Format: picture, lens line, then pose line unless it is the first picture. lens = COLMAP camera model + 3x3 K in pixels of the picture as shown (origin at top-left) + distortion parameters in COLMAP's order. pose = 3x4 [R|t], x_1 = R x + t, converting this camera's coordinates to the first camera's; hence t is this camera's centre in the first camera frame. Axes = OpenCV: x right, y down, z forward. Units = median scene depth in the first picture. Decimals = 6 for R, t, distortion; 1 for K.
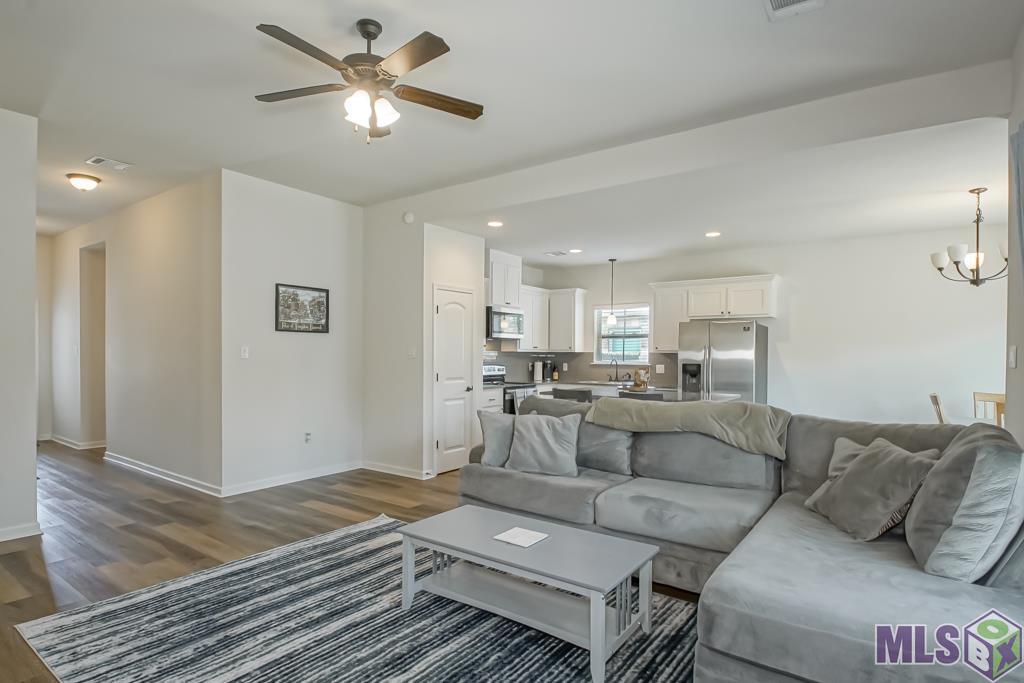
lens RADIAL K [[532.8, 0, 508.1], [0, 532.8, 361.0], [0, 0, 1]] dist [-0.009893, -0.000992]
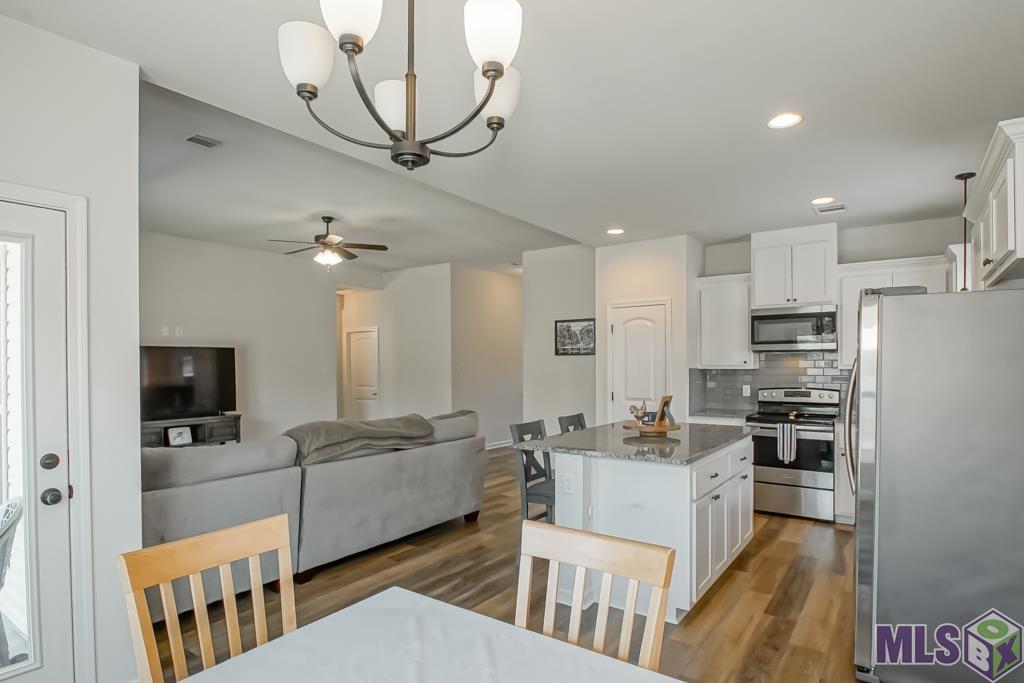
lens RADIAL K [[574.0, 0, 517.3], [0, 574.0, 368.0], [0, 0, 1]] dist [-0.012398, -0.000032]
pose [[0.030001, -0.002043, -0.999548, 0.979754], [-0.010533, 0.999942, -0.002360, -0.019434], [0.999494, 0.010599, 0.029978, 0.823223]]
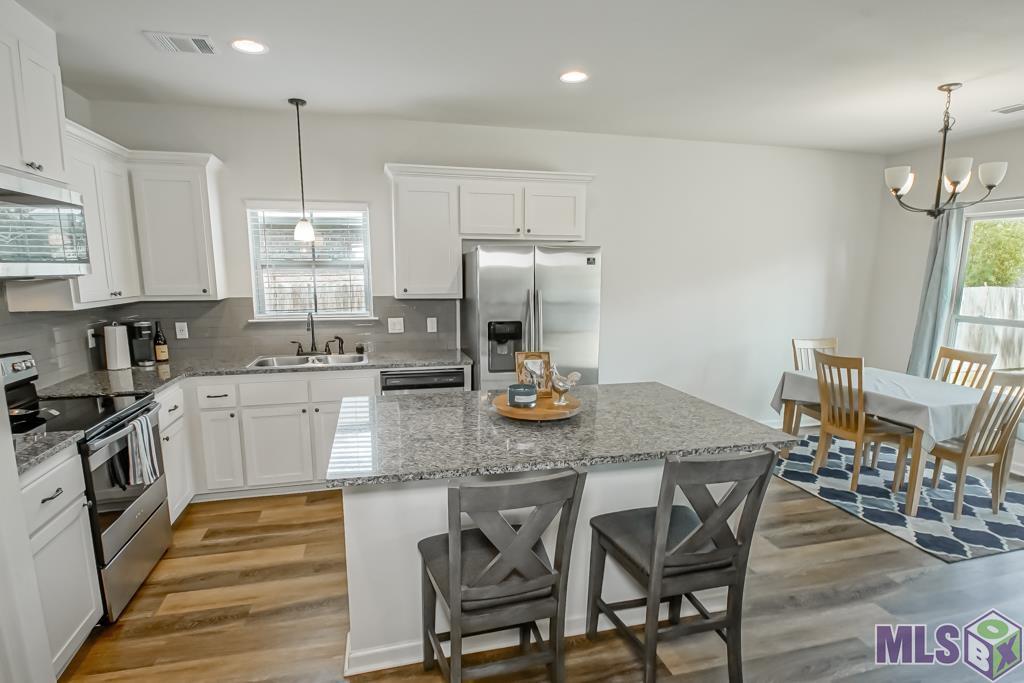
lens RADIAL K [[524.2, 0, 502.3], [0, 524.2, 360.3], [0, 0, 1]] dist [-0.015573, -0.001097]
pose [[0.643064, -0.133016, 0.754172, -0.090396], [0.010427, 0.986229, 0.165055, -0.054681], [-0.765741, -0.098277, 0.635595, 0.773429]]
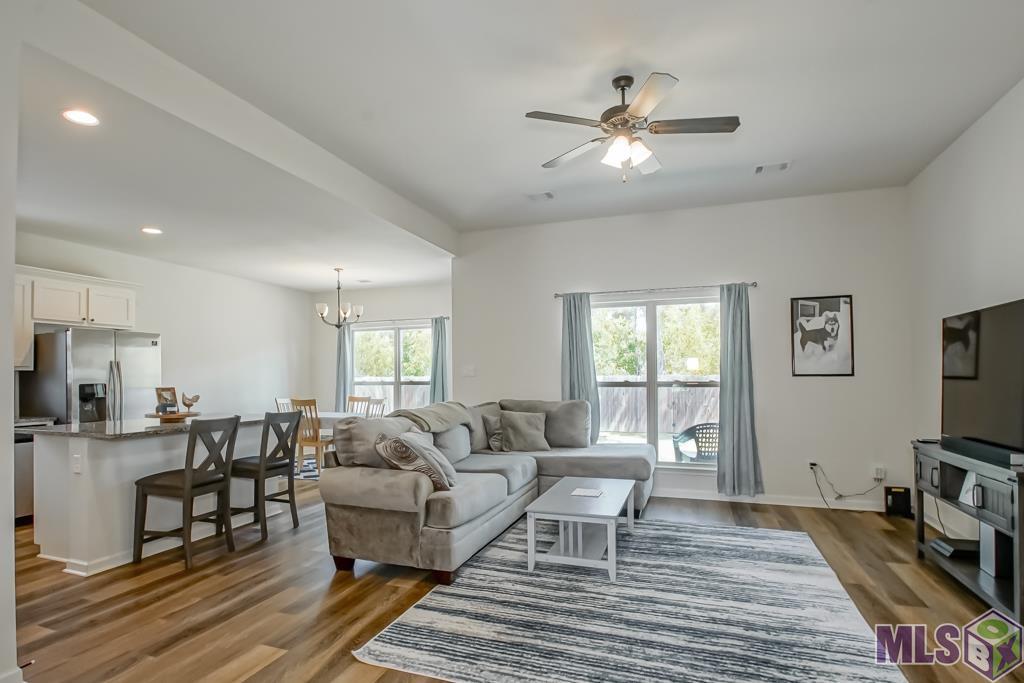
lens RADIAL K [[536.5, 0, 482.1], [0, 536.5, 368.0], [0, 0, 1]] dist [-0.012093, 0.000007]
pose [[-0.248324, 0.011018, 0.968614, -0.630891], [0.018614, 0.999805, -0.006600, -0.002982], [-0.968498, 0.016391, -0.248481, 0.775343]]
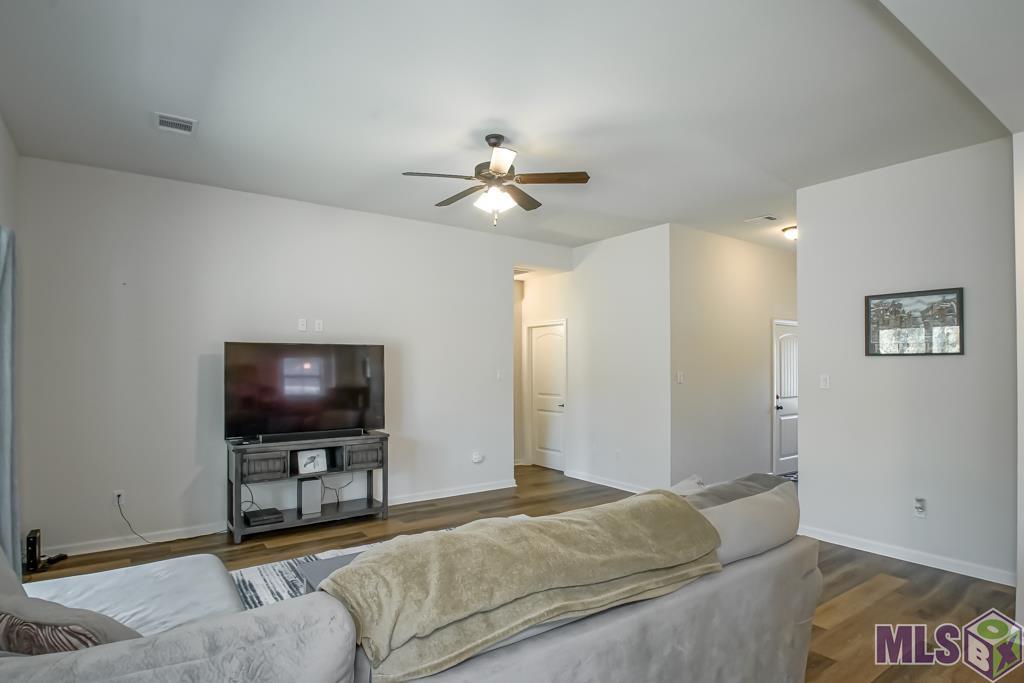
lens RADIAL K [[553.6, 0, 487.0], [0, 553.6, 366.6], [0, 0, 1]] dist [-0.014909, -0.001357]
pose [[-0.332487, -0.005302, -0.943093, 0.504461], [-0.018207, 0.999834, 0.000798, -0.029435], [0.942932, 0.017436, -0.332529, 0.708153]]
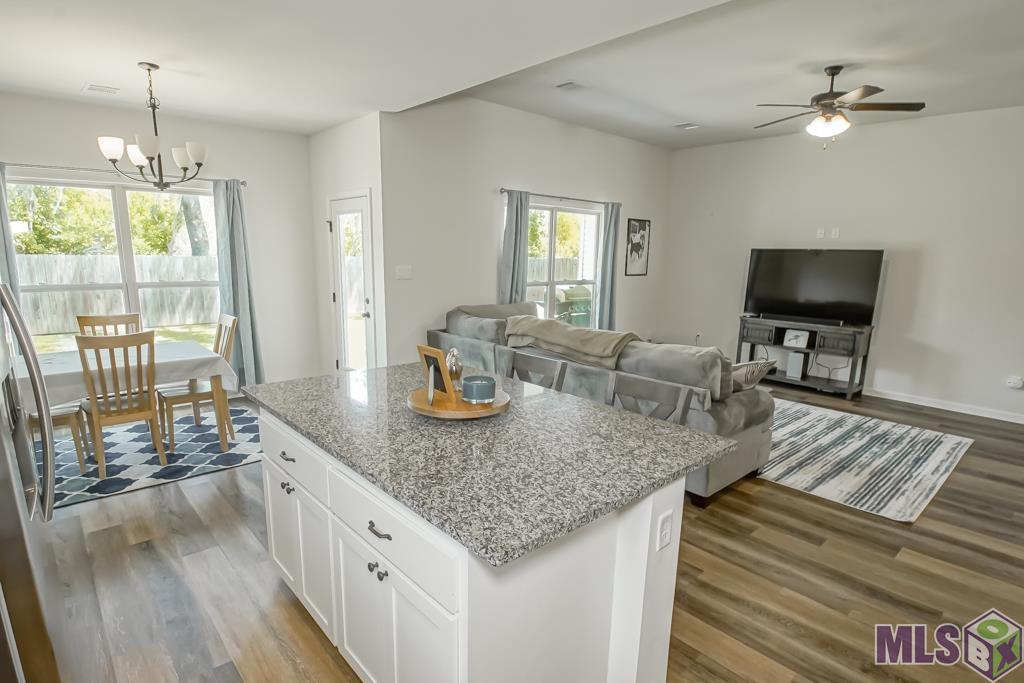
lens RADIAL K [[532.8, 0, 508.1], [0, 532.8, 361.0], [0, 0, 1]] dist [-0.009893, -0.000992]
pose [[-0.977086, -0.068741, 0.201439, 0.137539], [-0.023502, 0.975468, 0.218883, -0.059403], [-0.211544, 0.209133, -0.954732, 1.372230]]
